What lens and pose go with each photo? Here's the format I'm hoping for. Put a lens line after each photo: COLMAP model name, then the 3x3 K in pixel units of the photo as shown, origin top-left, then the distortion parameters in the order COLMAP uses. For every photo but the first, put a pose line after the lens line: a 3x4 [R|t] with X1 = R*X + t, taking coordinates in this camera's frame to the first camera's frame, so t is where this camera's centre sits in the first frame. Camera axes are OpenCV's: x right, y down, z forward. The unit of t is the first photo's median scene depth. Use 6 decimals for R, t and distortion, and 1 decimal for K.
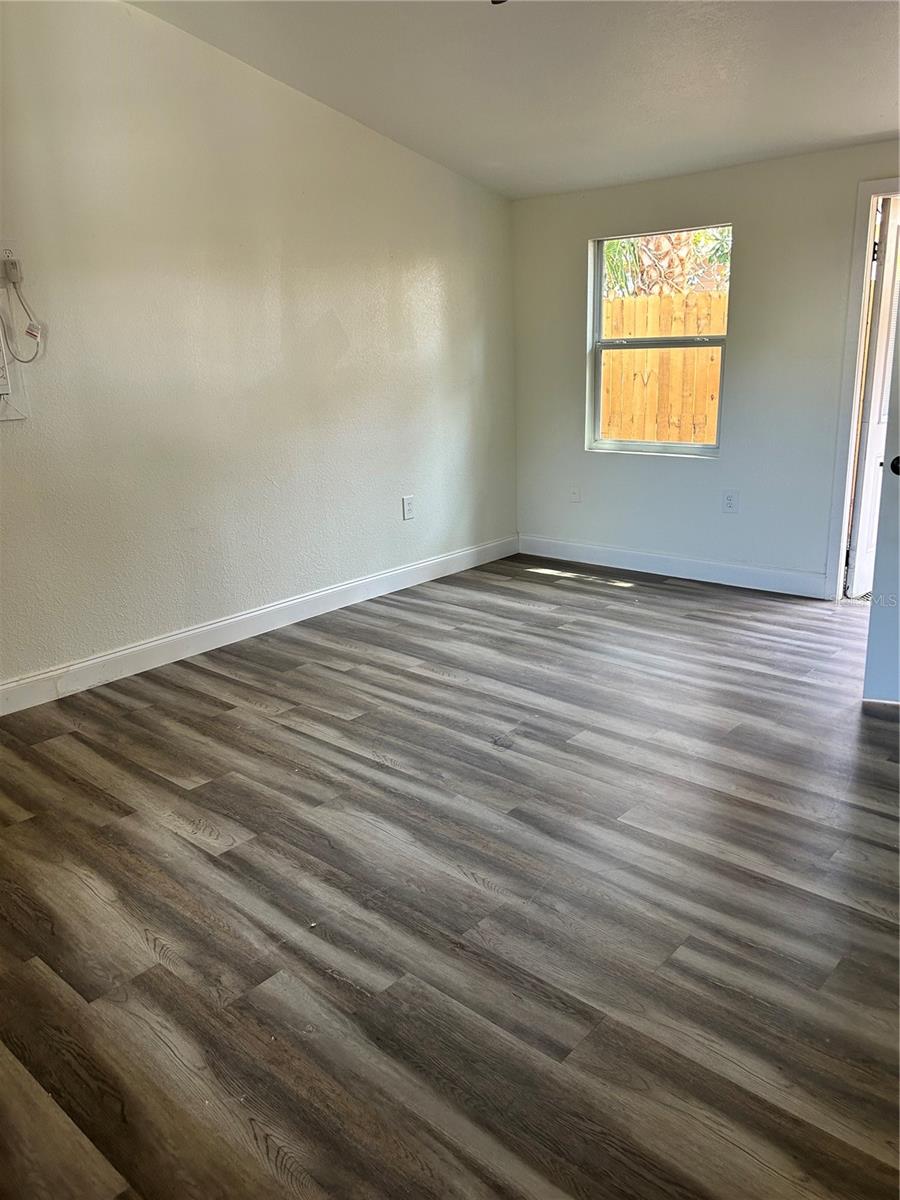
lens RADIAL K [[895.8, 0, 450.0], [0, 895.8, 600.0], [0, 0, 1]] dist [0.004661, 0.000420]
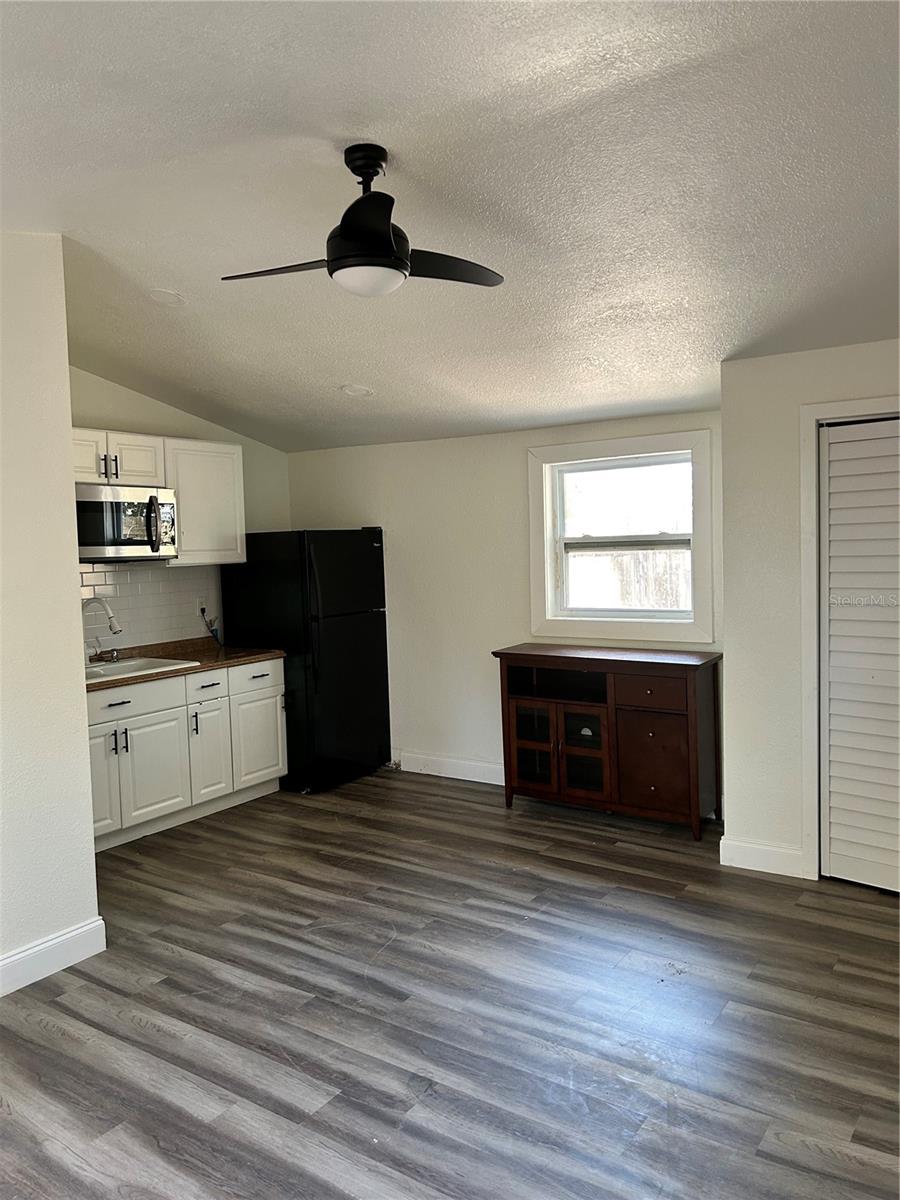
lens RADIAL K [[895.8, 0, 450.0], [0, 895.8, 600.0], [0, 0, 1]] dist [0.004661, 0.000420]
pose [[-0.989639, 0.069379, -0.125701, 0.125305], [0.021471, 0.937167, 0.348220, -0.629516], [0.141962, 0.341913, -0.928947, 1.931844]]
